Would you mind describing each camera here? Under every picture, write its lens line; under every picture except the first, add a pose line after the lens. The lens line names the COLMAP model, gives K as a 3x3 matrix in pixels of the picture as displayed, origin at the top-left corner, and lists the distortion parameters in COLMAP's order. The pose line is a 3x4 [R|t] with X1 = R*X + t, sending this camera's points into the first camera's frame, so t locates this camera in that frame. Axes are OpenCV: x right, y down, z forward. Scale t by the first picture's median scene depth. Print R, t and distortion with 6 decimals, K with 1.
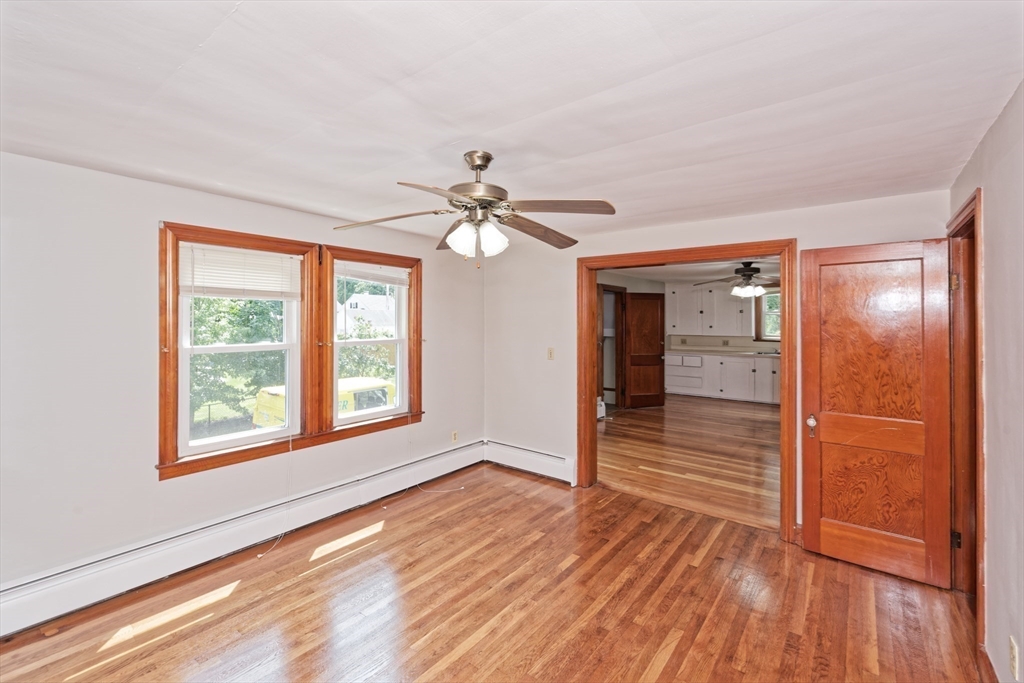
lens RADIAL K [[448.8, 0, 514.4], [0, 448.8, 320.4], [0, 0, 1]] dist [0.000671, 0.000280]
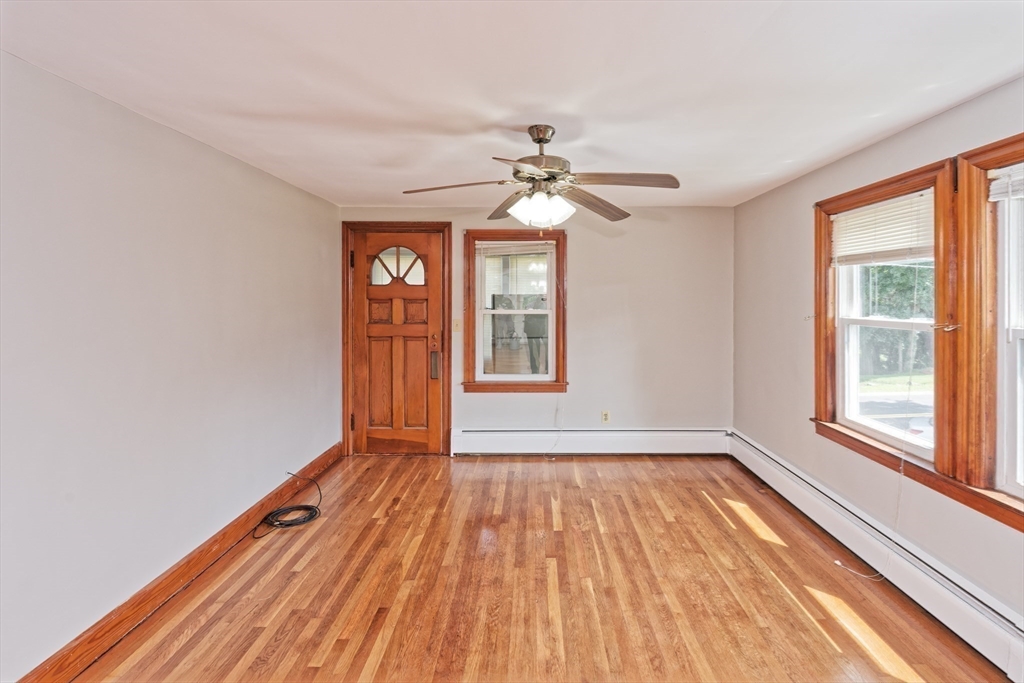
lens RADIAL K [[449.2, 0, 543.7], [0, 449.2, 303.3], [0, 0, 1]] dist [-0.000661, -0.000065]
pose [[-0.774848, 0.004490, -0.632131, 0.460463], [-0.000165, 0.999973, 0.007305, 0.022067], [0.632147, 0.005765, -0.774827, 1.450892]]
